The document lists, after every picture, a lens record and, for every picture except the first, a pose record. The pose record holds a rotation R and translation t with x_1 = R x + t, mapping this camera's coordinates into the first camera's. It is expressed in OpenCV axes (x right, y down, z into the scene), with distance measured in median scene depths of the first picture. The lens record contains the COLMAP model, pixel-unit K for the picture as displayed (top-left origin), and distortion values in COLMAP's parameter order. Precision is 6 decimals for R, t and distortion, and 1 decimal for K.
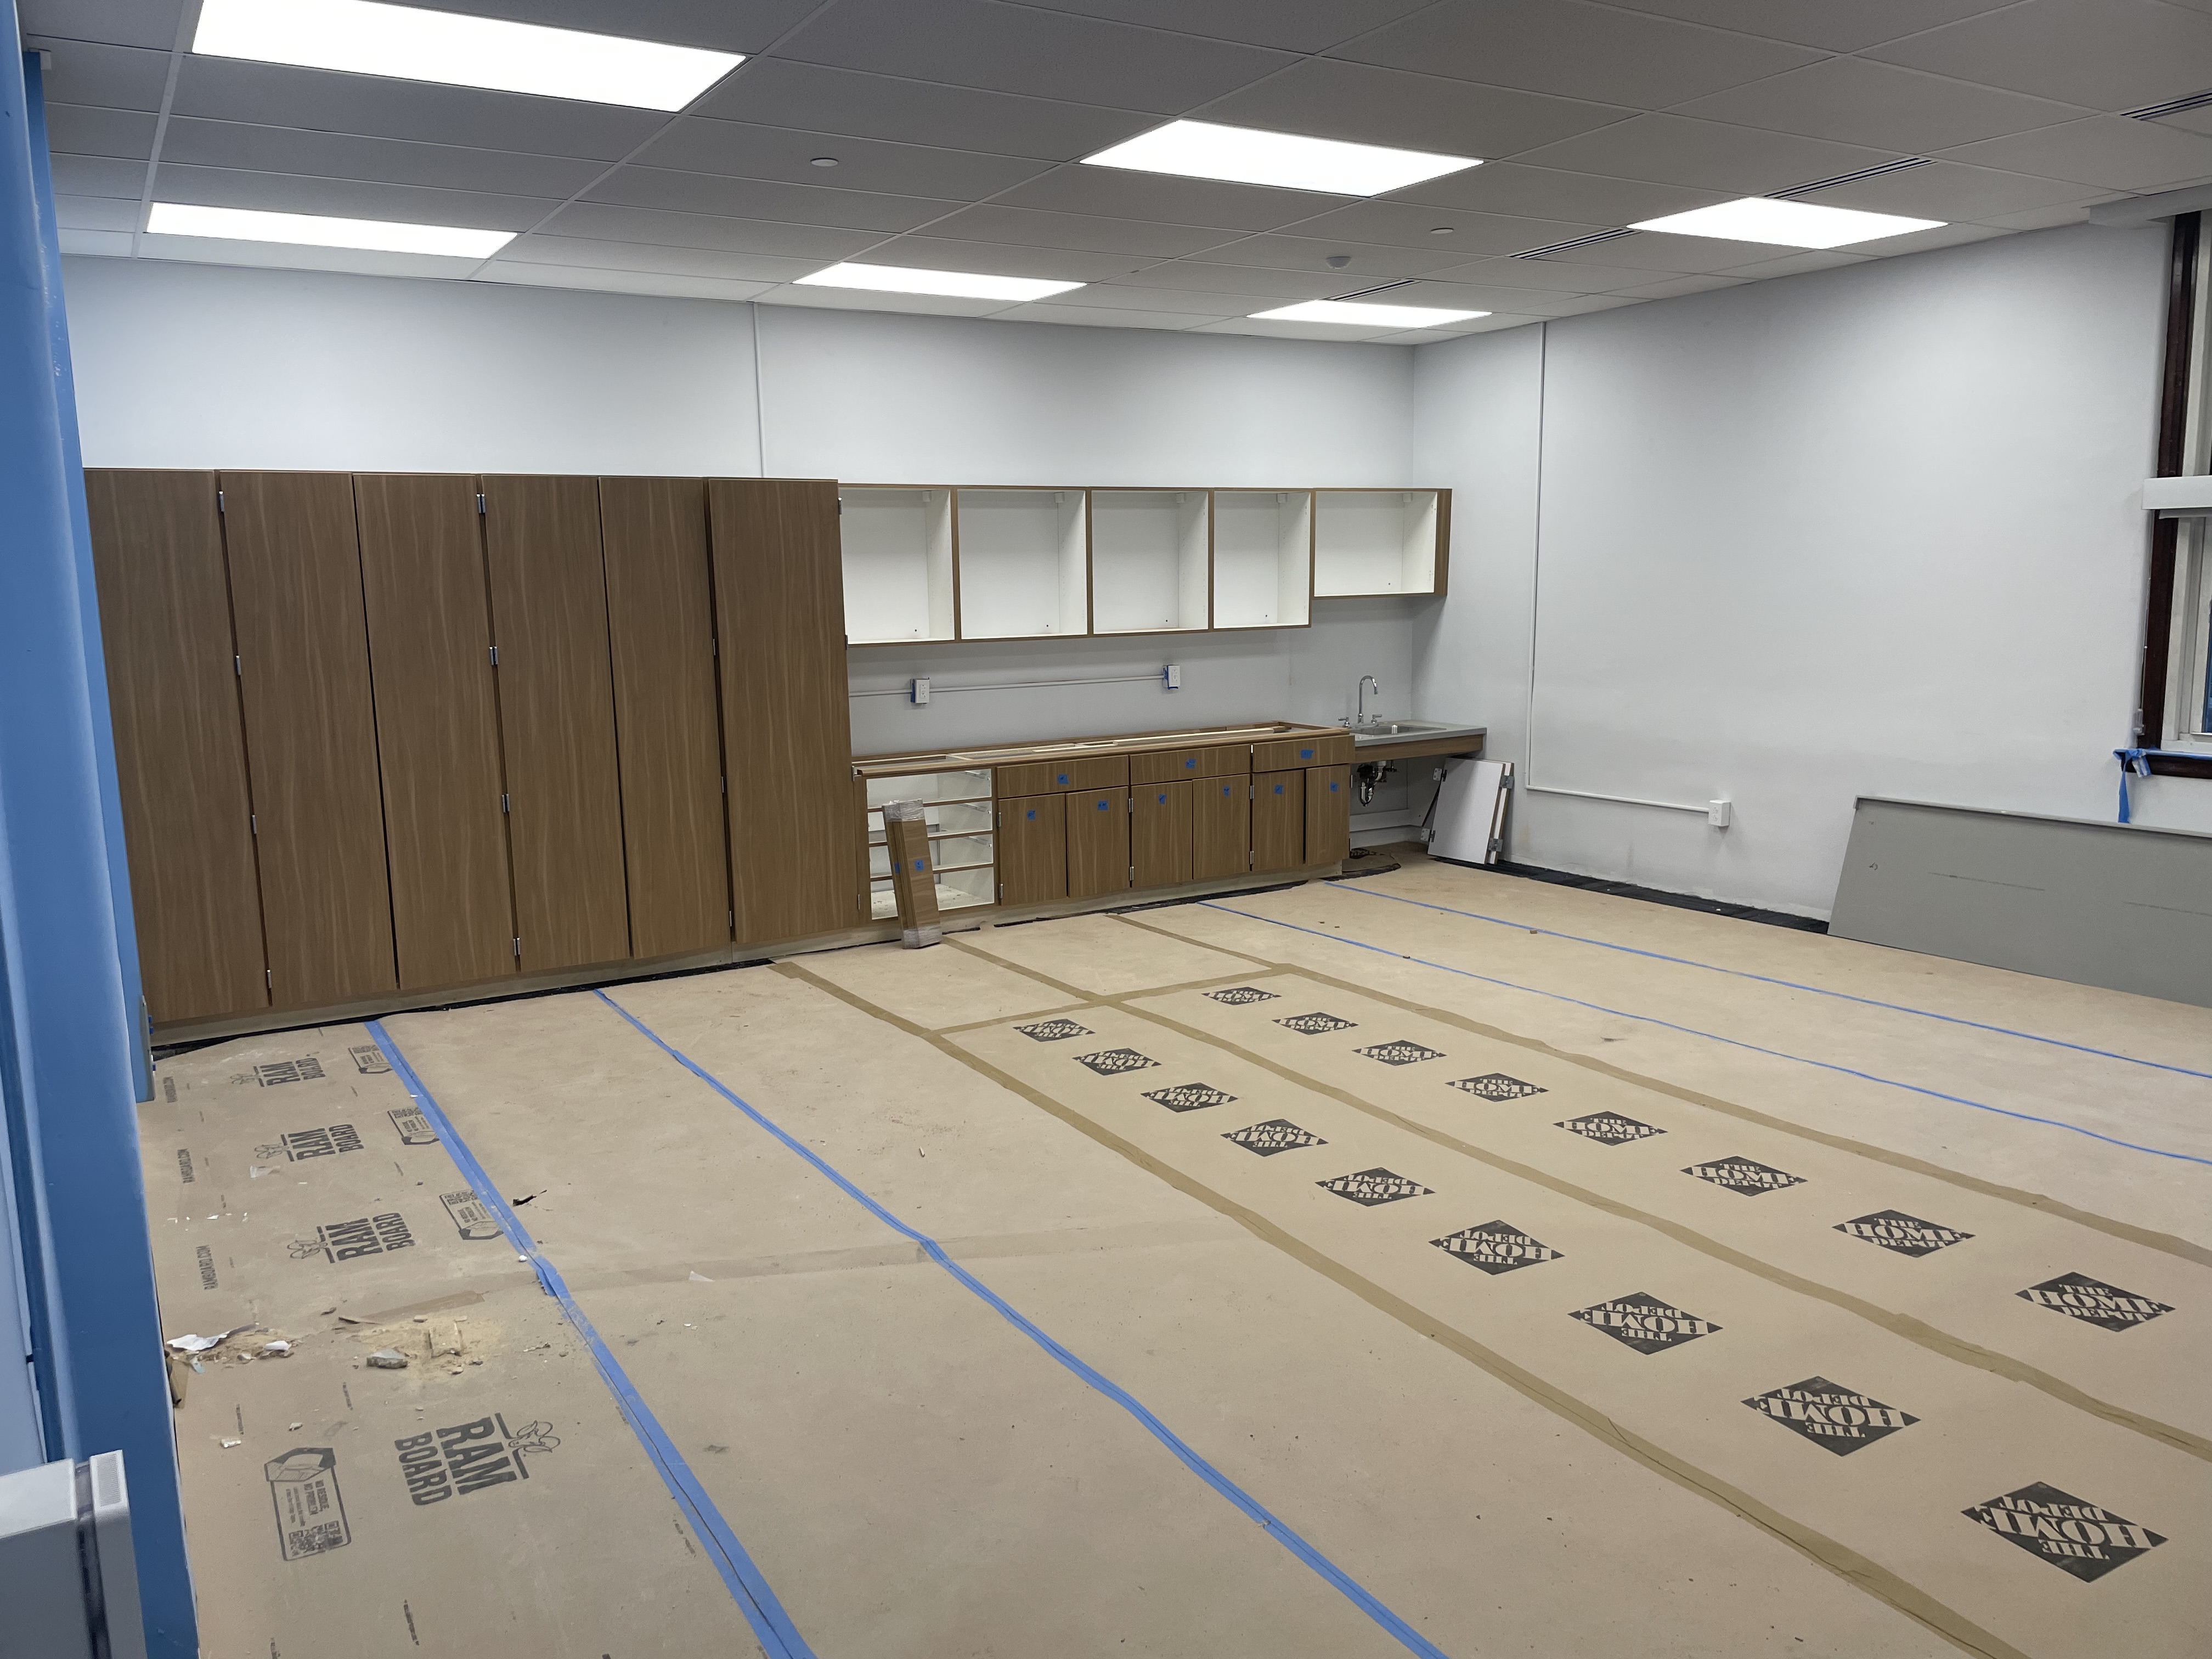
lens RADIAL K [[1684.6, 0, 1122.6], [0, 1684.6, 821.5], [0, 0, 1]] dist [0.093382, -0.119219]
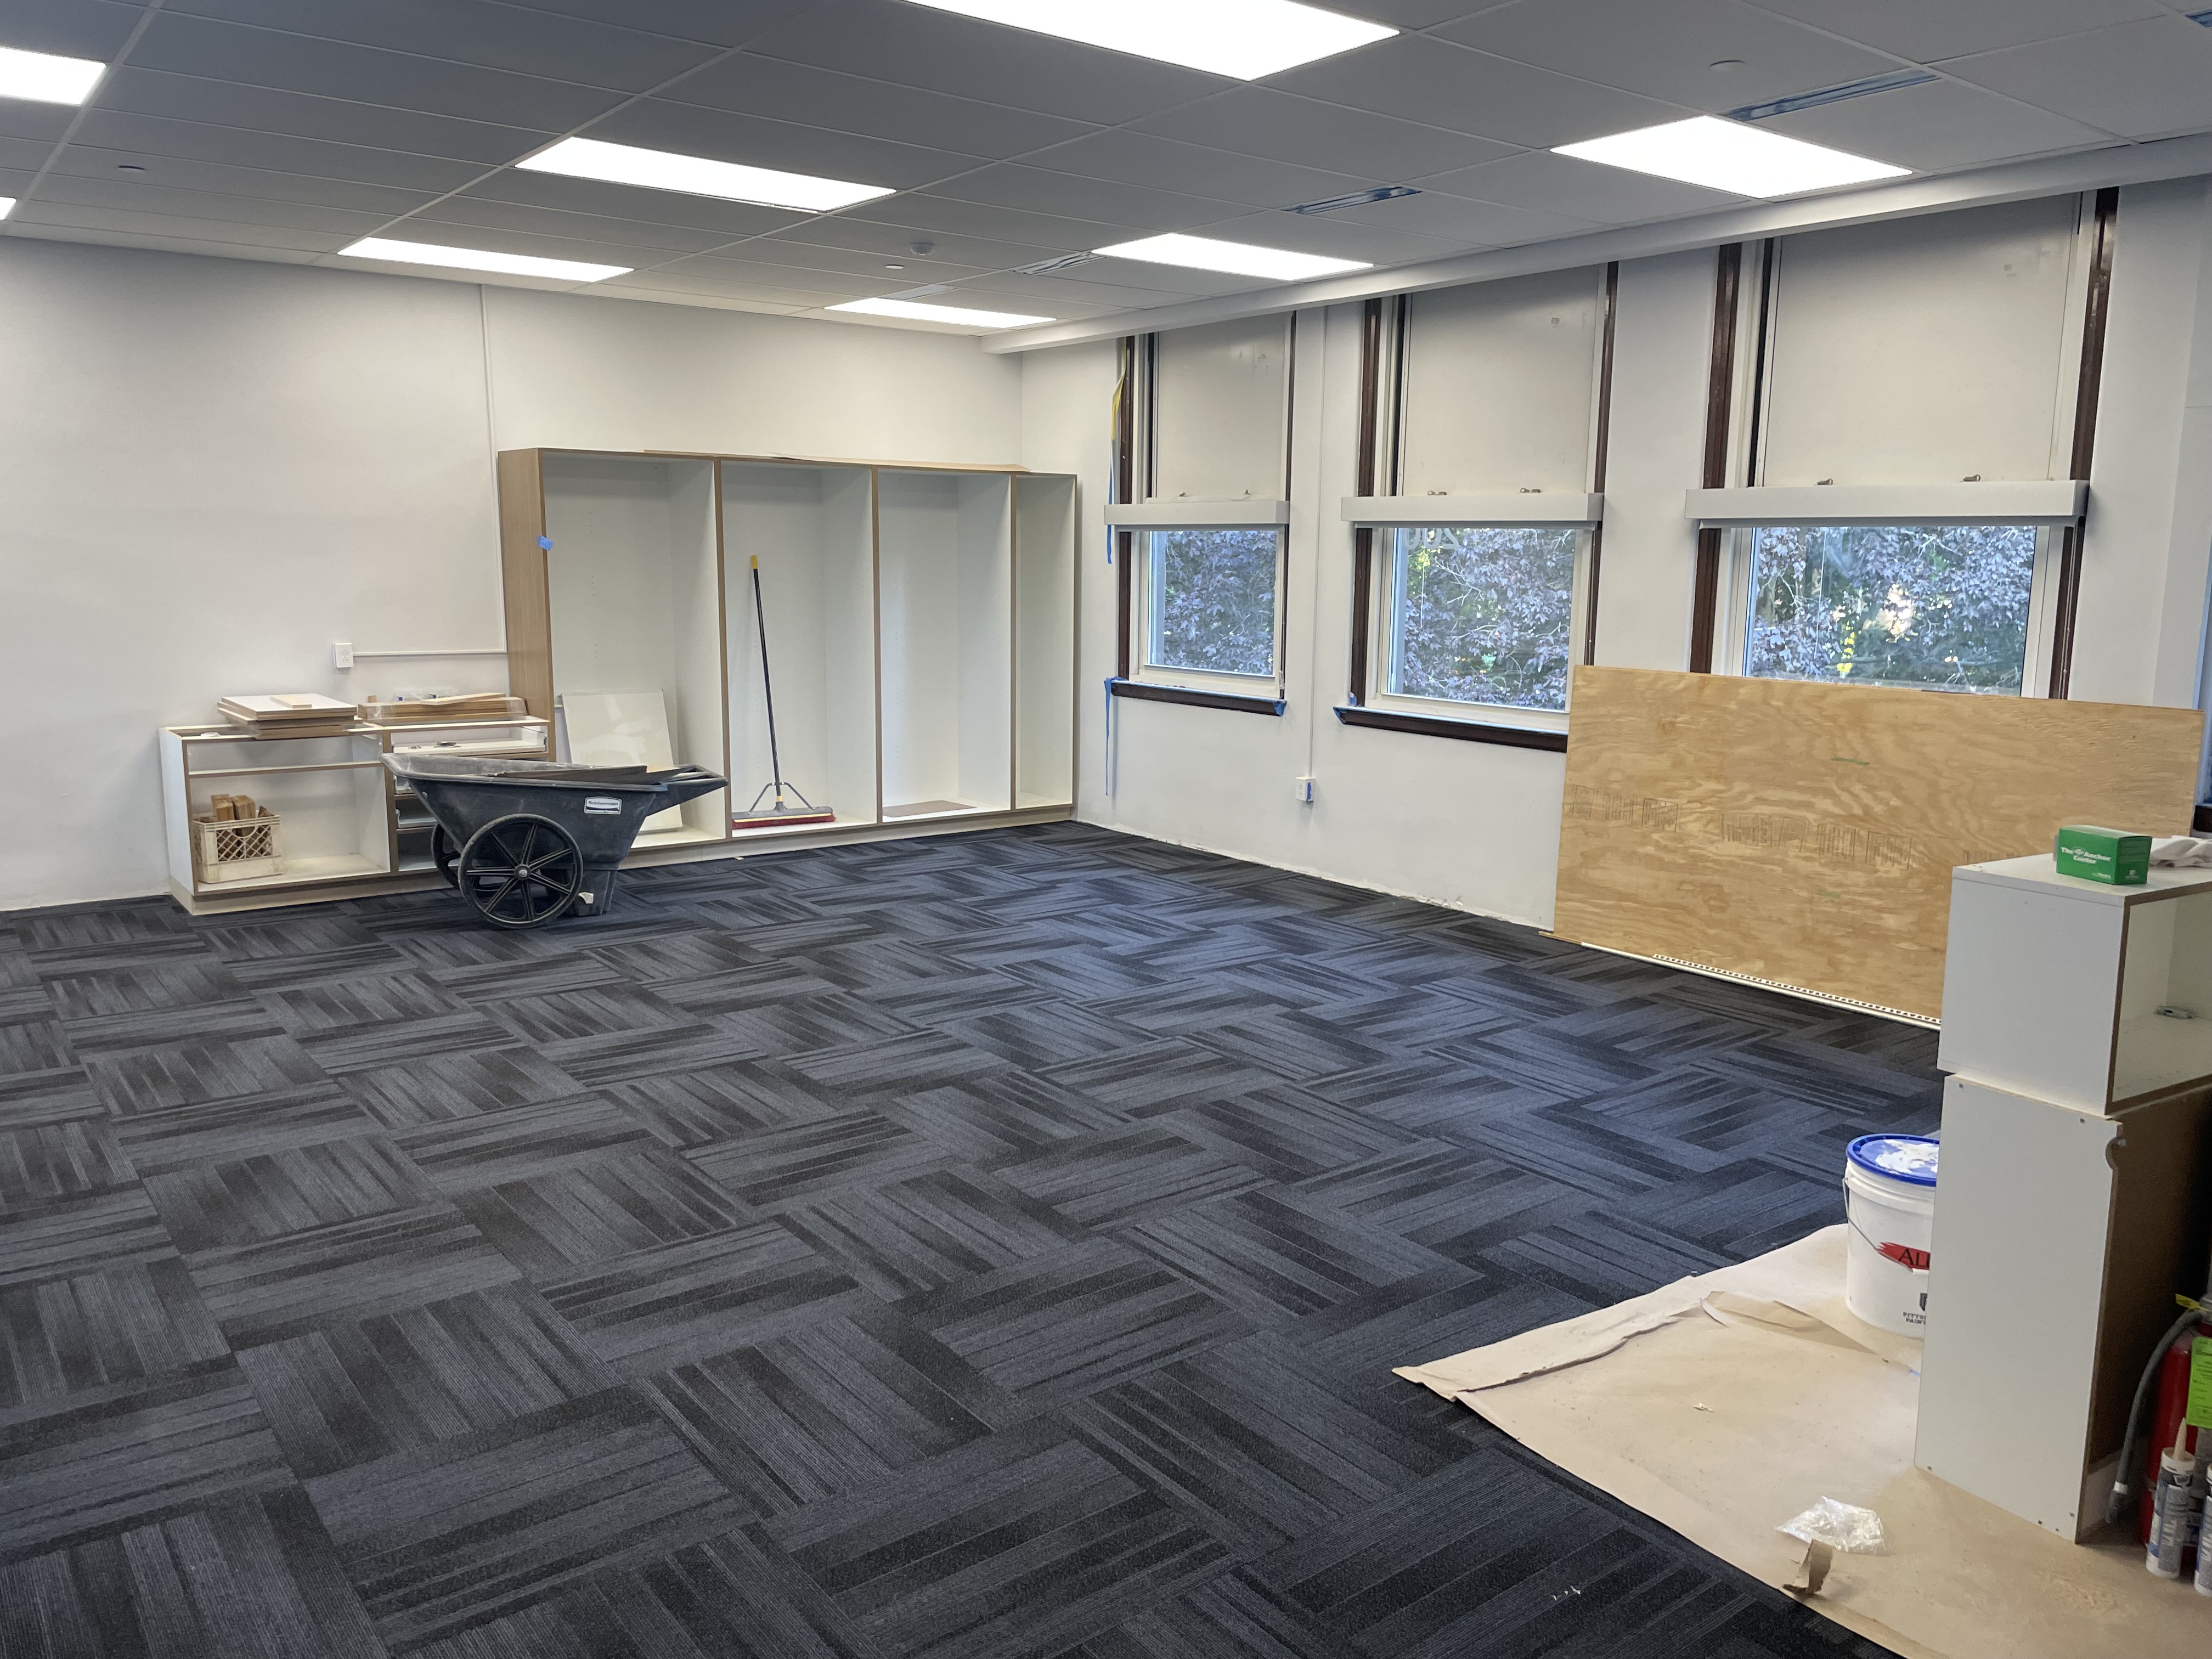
lens RADIAL K [[1684.6, 0, 1122.6], [0, 1684.6, 821.5], [0, 0, 1]] dist [0.093382, -0.119219]
pose [[0.995022, 0.008678, 0.099278, 0.160571], [-0.009956, 0.999874, 0.012388, 0.005232], [-0.099158, -0.013315, 0.994983, -0.076149]]
